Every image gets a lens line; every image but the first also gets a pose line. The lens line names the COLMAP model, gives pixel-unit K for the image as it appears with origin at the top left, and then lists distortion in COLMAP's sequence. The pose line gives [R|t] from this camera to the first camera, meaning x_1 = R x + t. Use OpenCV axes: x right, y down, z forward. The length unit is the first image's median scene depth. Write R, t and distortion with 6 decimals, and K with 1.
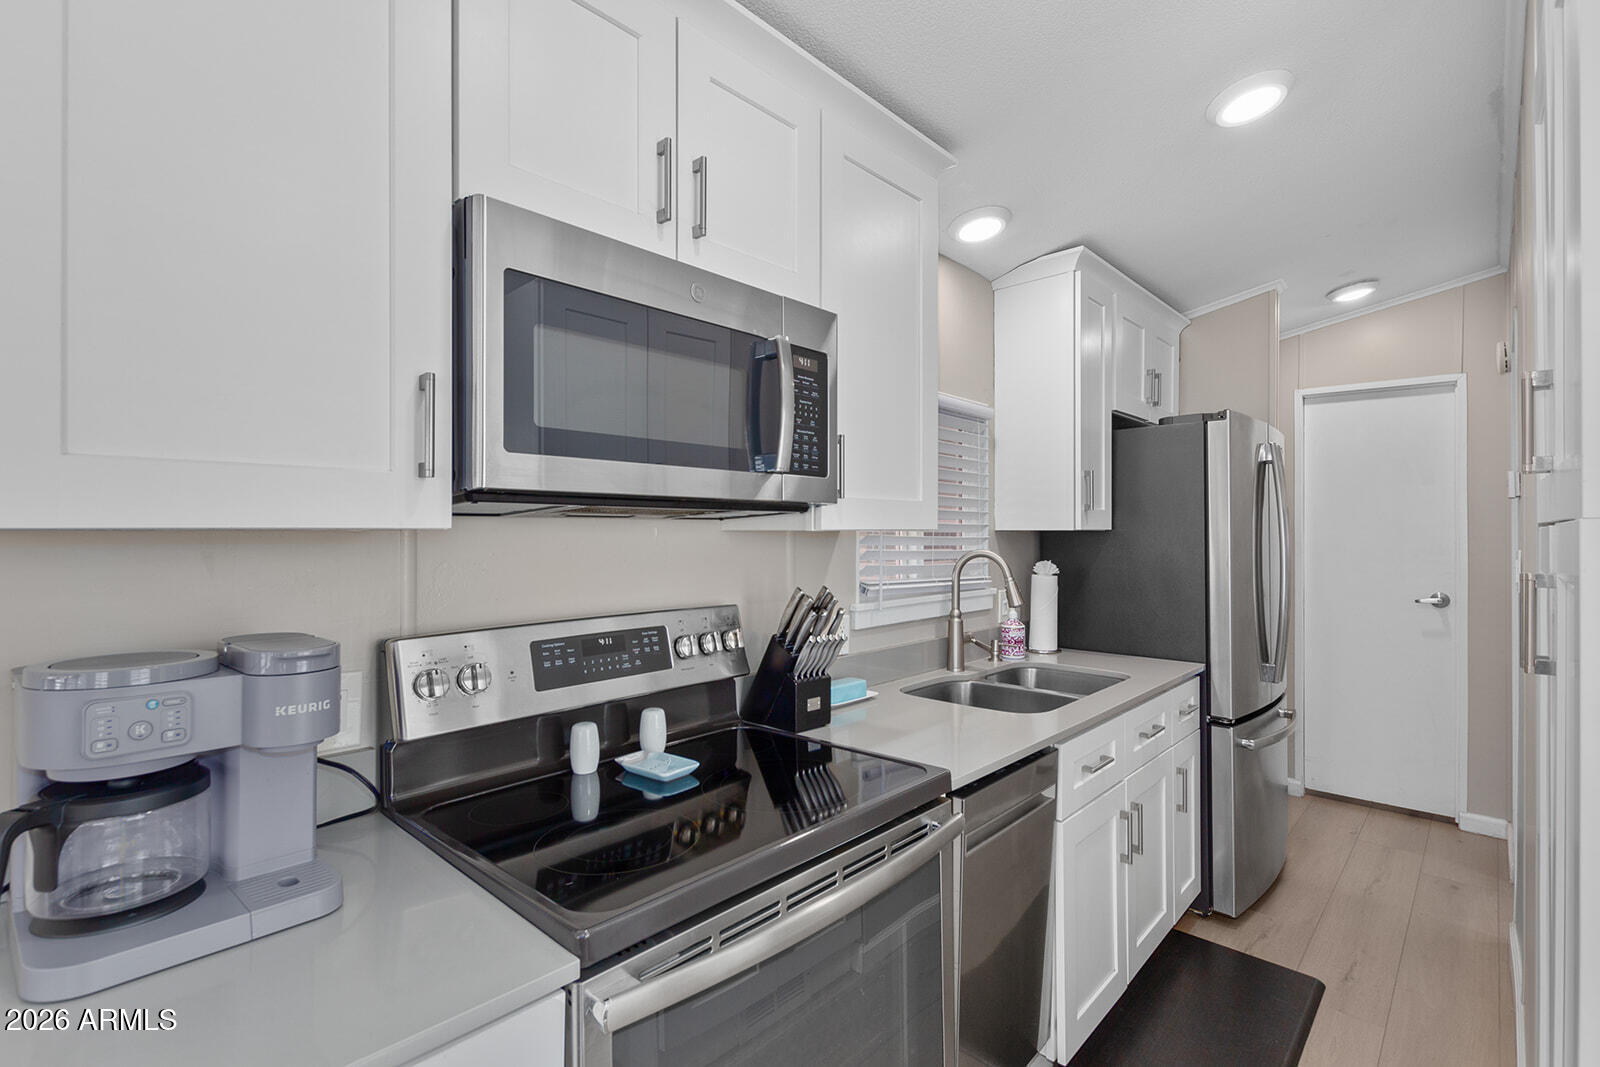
lens RADIAL K [[755.1, 0, 800.4], [0, 755.1, 526.0], [0, 0, 1]] dist [0.003607, 0.000209]
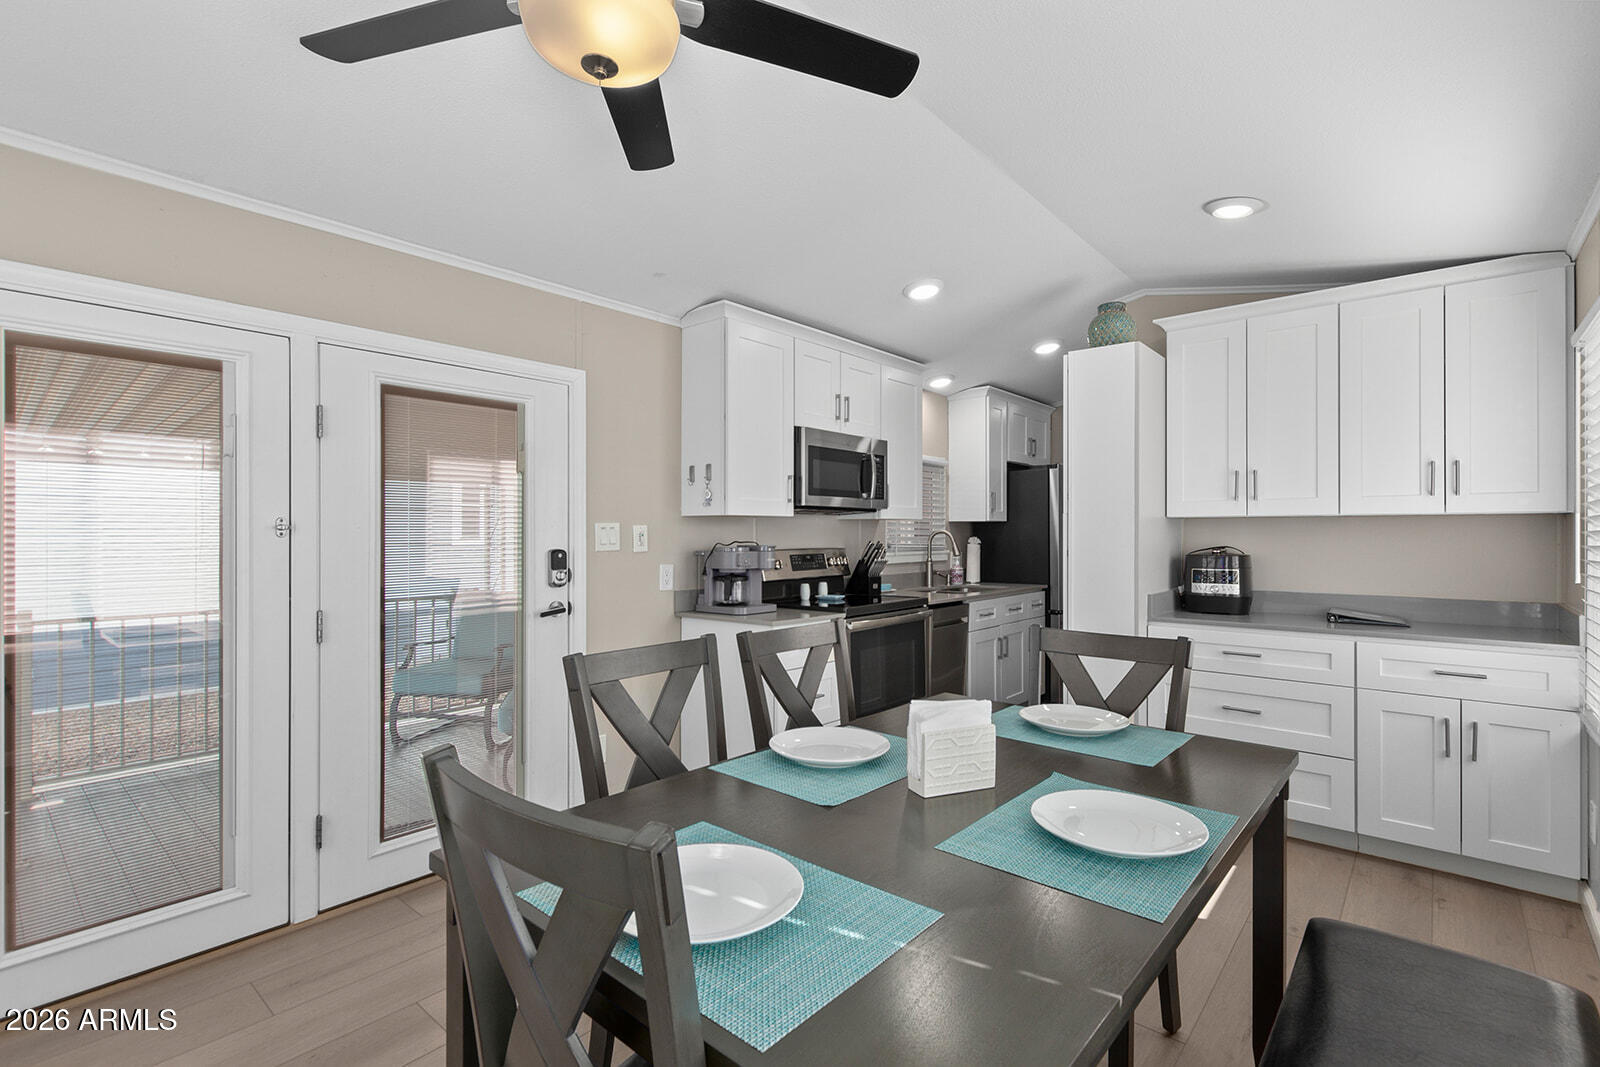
lens RADIAL K [[755.1, 0, 797.6], [0, 755.1, 528.5], [0, 0, 1]] dist [0.003607, 0.000209]
pose [[0.999460, 0.002256, 0.032789, -0.240691], [-0.002420, 0.999985, 0.004958, 0.018671], [-0.032778, -0.005034, 0.999450, -1.140067]]
